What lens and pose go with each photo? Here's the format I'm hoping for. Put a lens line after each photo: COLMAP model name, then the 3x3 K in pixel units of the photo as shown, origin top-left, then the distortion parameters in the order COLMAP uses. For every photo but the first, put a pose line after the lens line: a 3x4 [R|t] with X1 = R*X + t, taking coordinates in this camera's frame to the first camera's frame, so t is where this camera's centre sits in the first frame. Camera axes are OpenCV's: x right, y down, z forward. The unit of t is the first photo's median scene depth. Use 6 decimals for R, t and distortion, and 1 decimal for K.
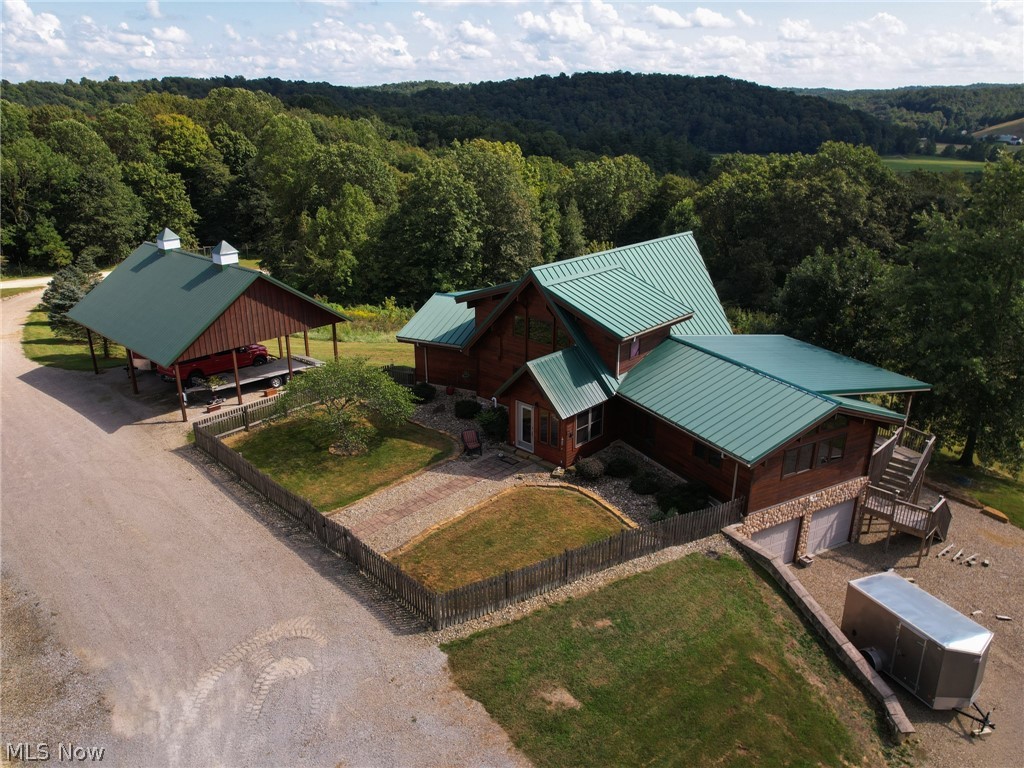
lens RADIAL K [[762.8, 0, 500.7], [0, 762.8, 396.7], [0, 0, 1]] dist [-0.078766, 0.071103]
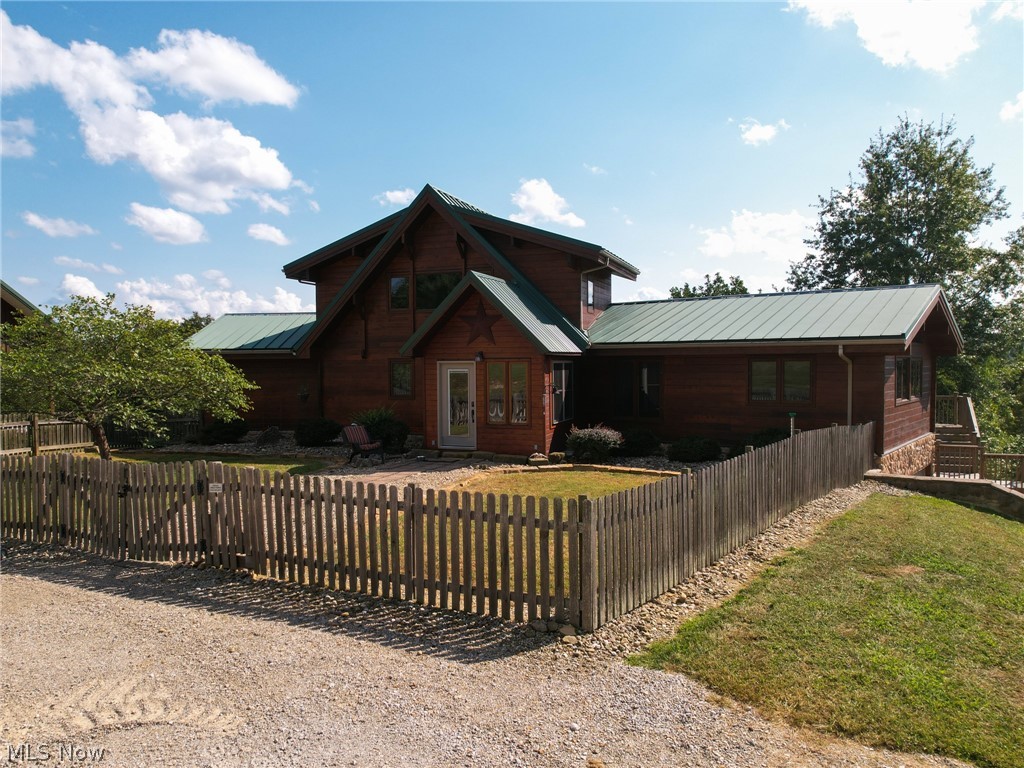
lens RADIAL K [[772.7, 0, 498.3], [0, 772.7, 362.6], [0, 0, 1]] dist [-0.082441, 0.065587]
pose [[0.921139, -0.005295, 0.389198, -0.043074], [0.145999, 0.931602, -0.332870, 0.053747], [-0.360815, 0.363442, 0.858908, 0.122981]]
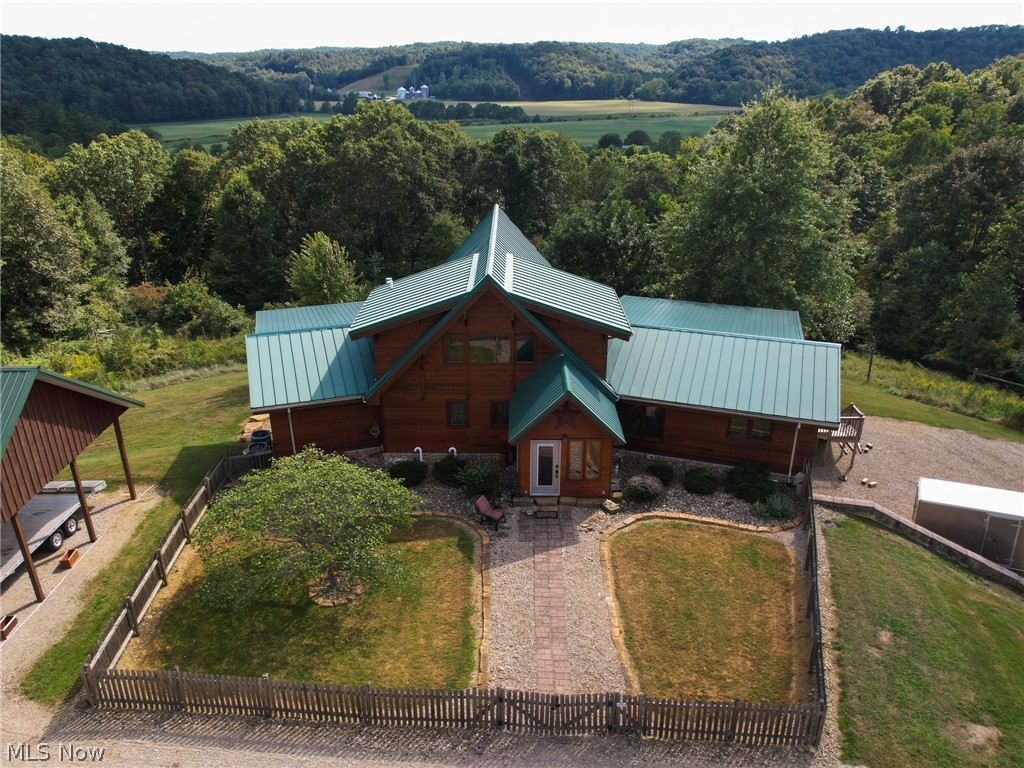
lens RADIAL K [[762.8, 0, 500.7], [0, 762.8, 396.7], [0, 0, 1]] dist [-0.078766, 0.071103]
pose [[0.735252, -0.277025, 0.618597, -0.123518], [0.251006, 0.959059, 0.131153, -0.038672], [-0.629604, 0.058841, 0.774685, 0.104505]]
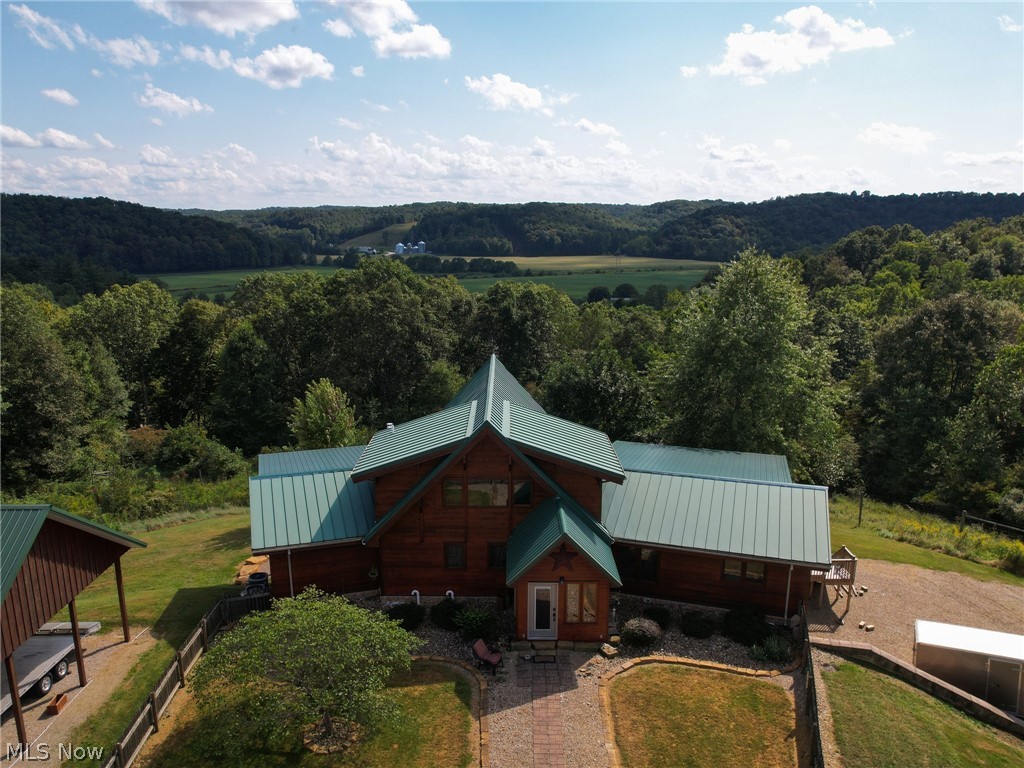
lens RADIAL K [[762.8, 0, 500.7], [0, 762.8, 396.7], [0, 0, 1]] dist [-0.078766, 0.071103]
pose [[0.729546, -0.152141, 0.666795, -0.129579], [0.247867, 0.967480, -0.050446, -0.038962], [-0.637436, 0.202079, 0.743532, 0.099748]]
